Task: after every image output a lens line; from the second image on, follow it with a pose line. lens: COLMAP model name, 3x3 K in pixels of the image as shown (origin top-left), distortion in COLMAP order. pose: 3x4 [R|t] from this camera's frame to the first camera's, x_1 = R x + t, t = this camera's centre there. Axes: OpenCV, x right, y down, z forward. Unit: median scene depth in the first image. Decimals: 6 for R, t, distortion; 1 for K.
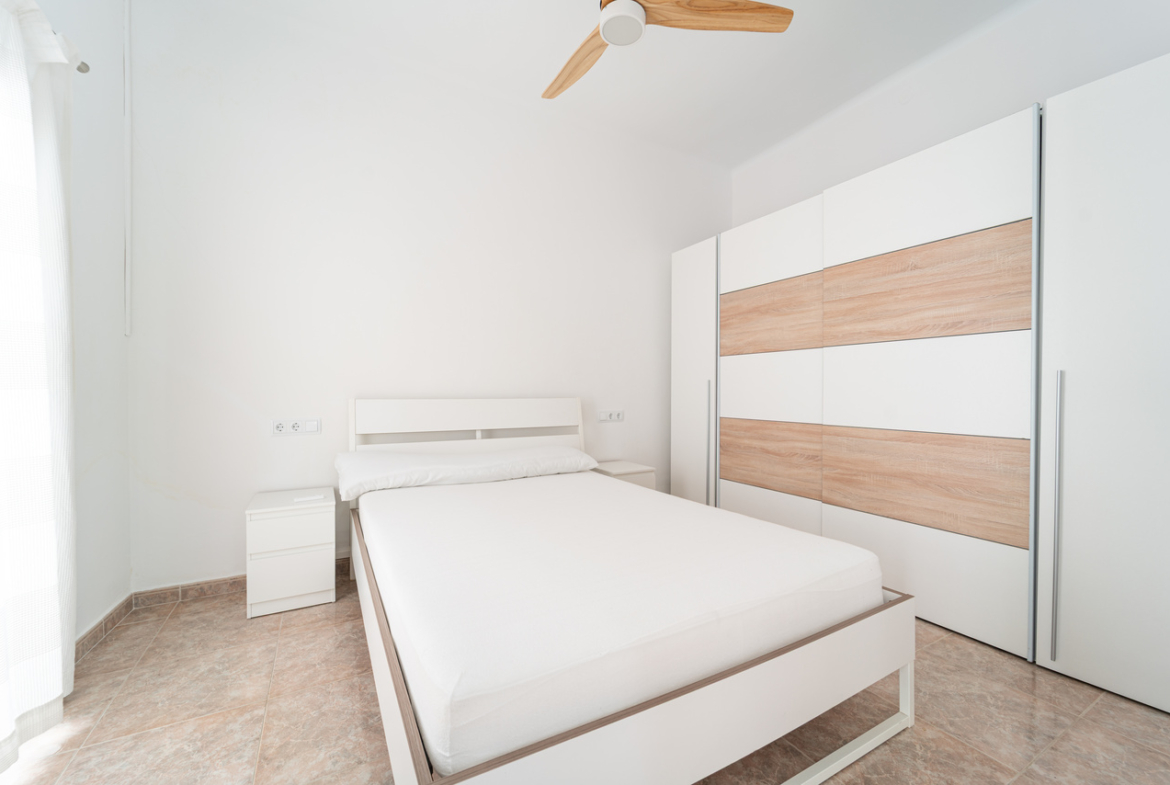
lens RADIAL K [[476.9, 0, 576.8], [0, 476.9, 390.4], [0, 0, 1]] dist [-0.000085, -0.000315]
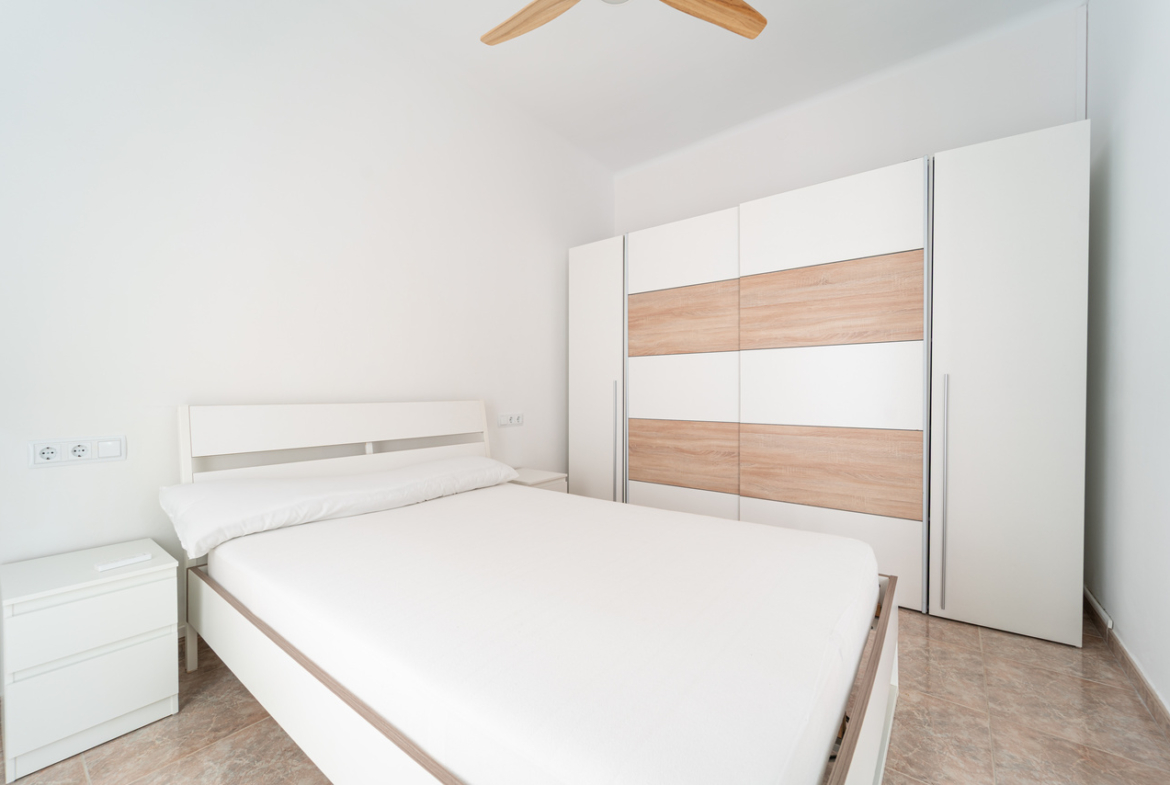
lens RADIAL K [[479.2, 0, 582.3], [0, 479.2, 391.3], [0, 0, 1]] dist [-0.000679, -0.000474]
pose [[0.918439, -0.003914, 0.395542, -0.237622], [0.003786, 0.999992, 0.001105, -0.001616], [-0.395544, 0.000483, 0.918447, 0.157745]]
